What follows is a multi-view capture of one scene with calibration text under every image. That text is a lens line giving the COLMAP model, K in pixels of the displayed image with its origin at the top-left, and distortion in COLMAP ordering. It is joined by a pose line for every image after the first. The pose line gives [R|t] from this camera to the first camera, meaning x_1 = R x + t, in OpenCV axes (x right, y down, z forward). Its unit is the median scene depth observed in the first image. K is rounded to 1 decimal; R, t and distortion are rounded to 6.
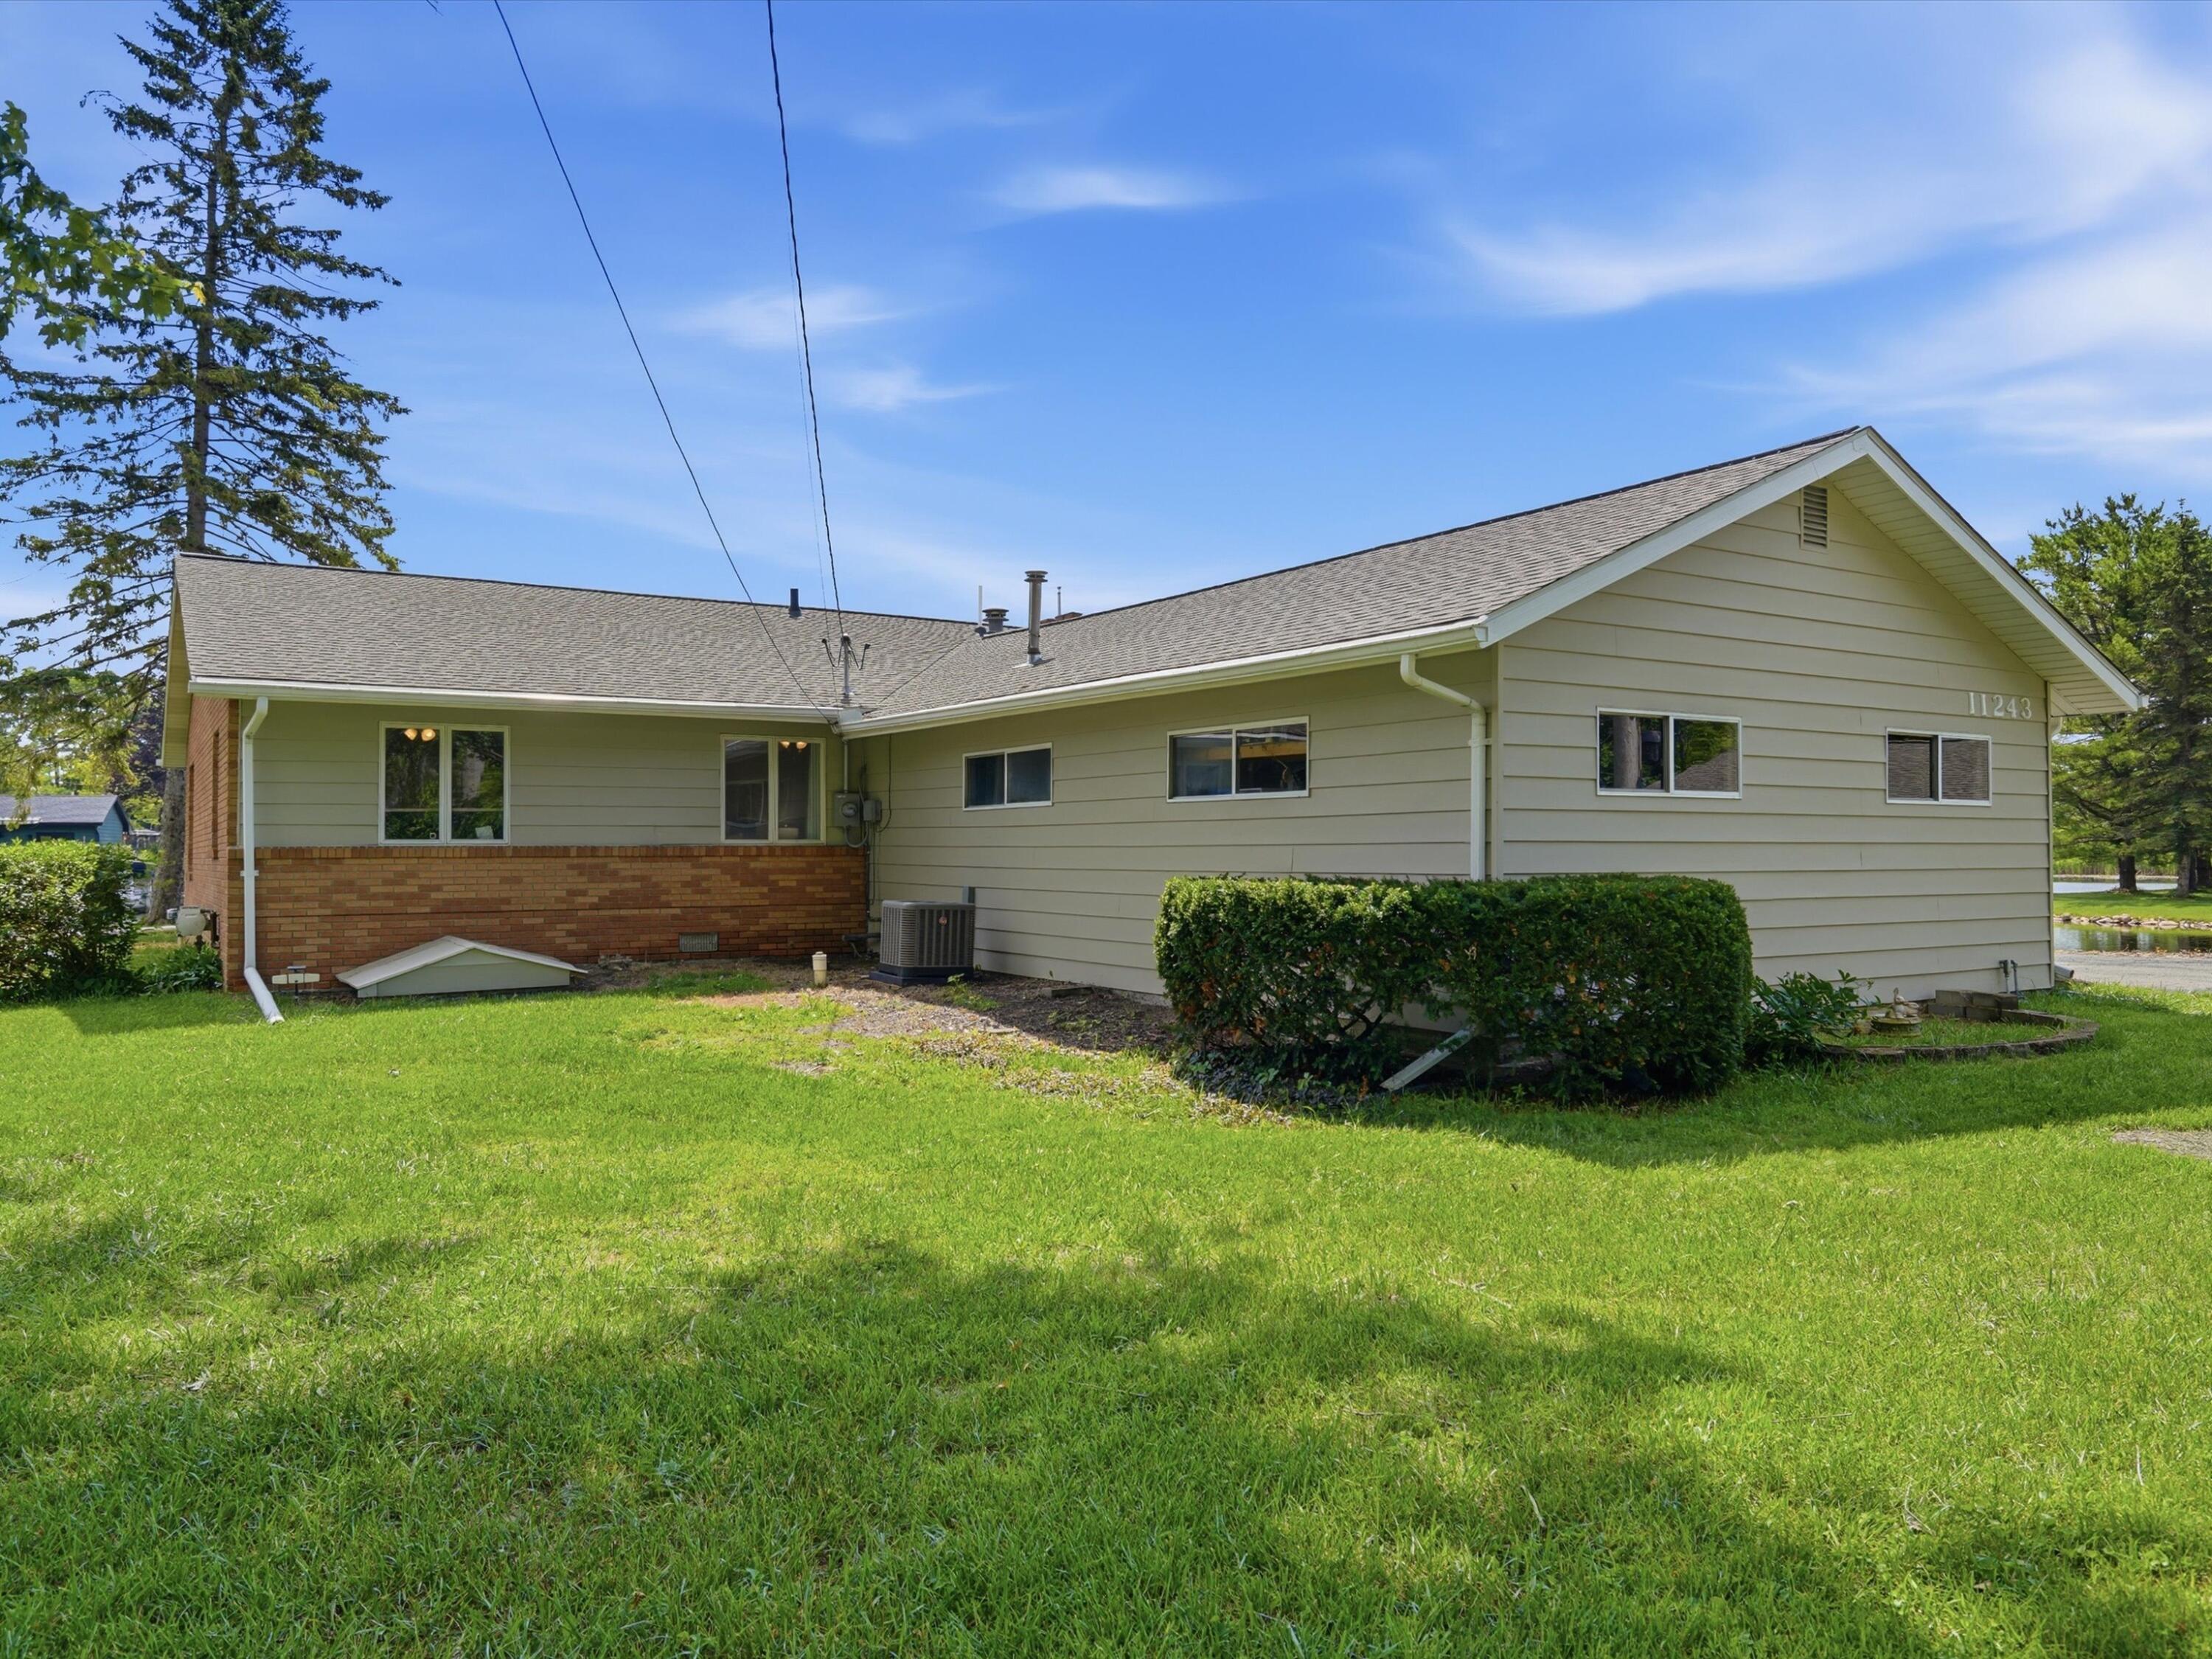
lens RADIAL K [[1524.4, 0, 1115.6], [0, 1524.4, 827.4], [0, 0, 1]] dist [0.065739, -0.093174]
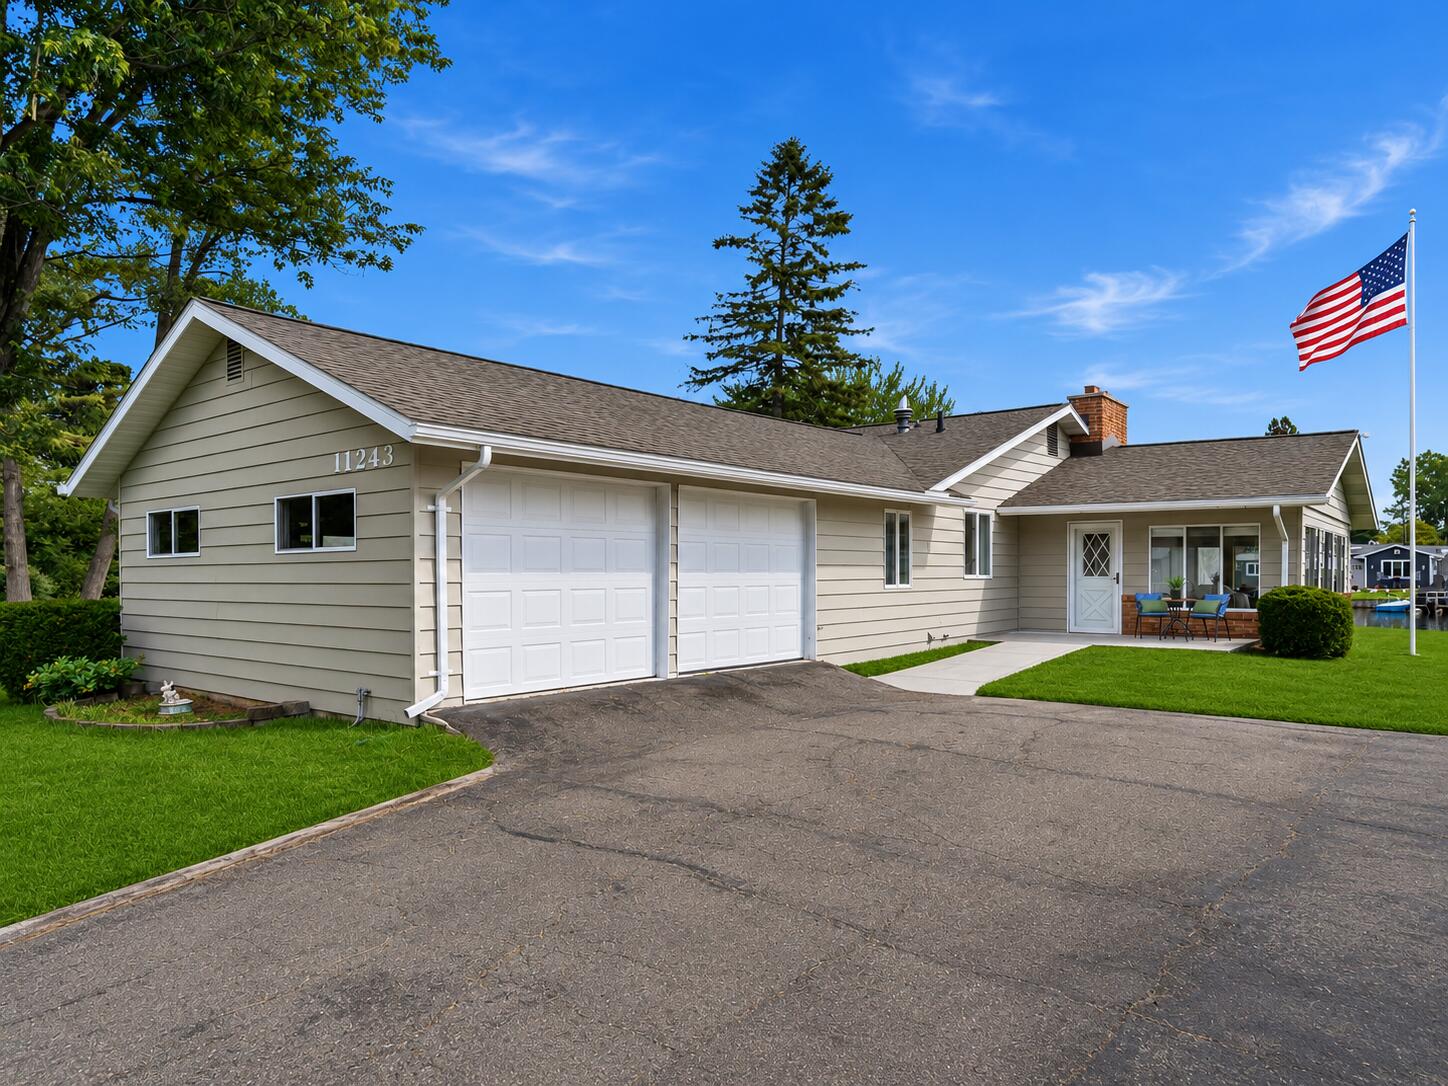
lens RADIAL K [[997.9, 0, 730.3], [0, 997.9, 541.6], [0, 0, 1]] dist [0.065739, -0.093174]
pose [[0.357731, -0.037232, -0.933082, 1.092990], [0.026046, 0.999214, -0.029885, 0.007251], [0.933461, -0.013613, 0.358420, 0.805150]]
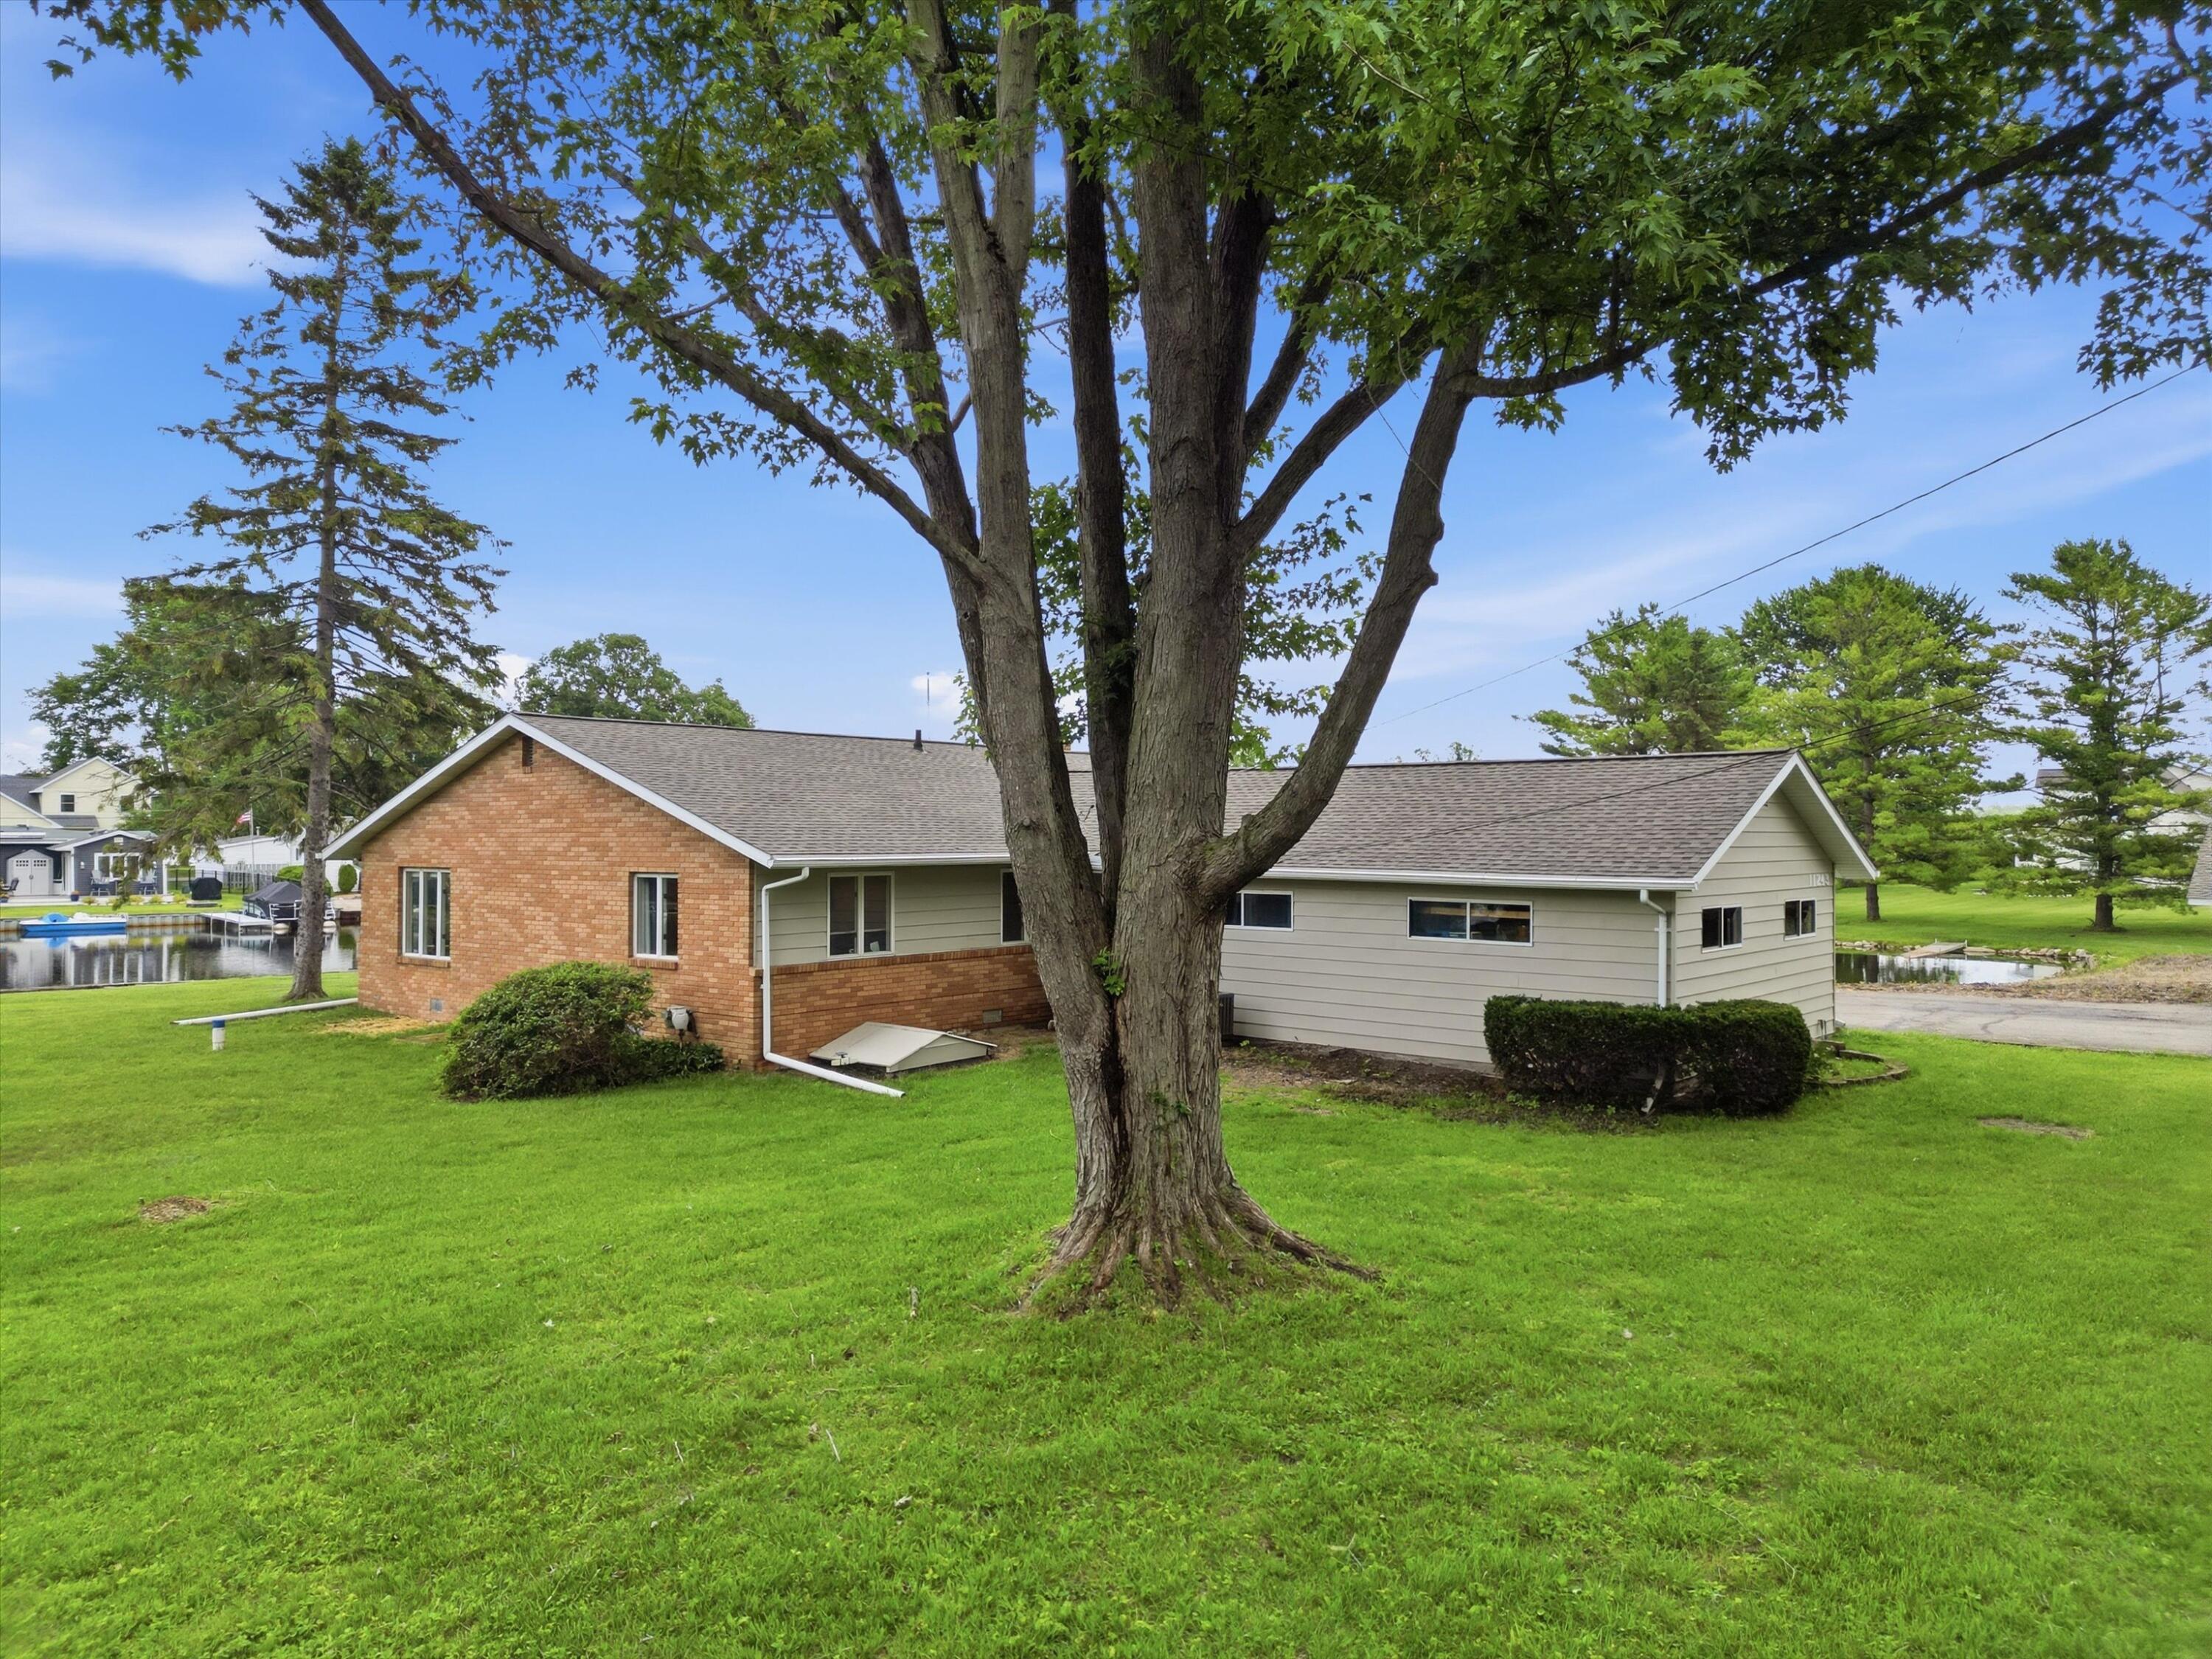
lens RADIAL K [[1524.4, 0, 1115.6], [0, 1524.4, 827.4], [0, 0, 1]] dist [0.065739, -0.093174]
pose [[0.953659, 0.005800, 0.300834, -0.740286], [-0.009237, 0.999907, 0.010005, -0.145252], [-0.300748, -0.012320, 0.953624, -0.478237]]
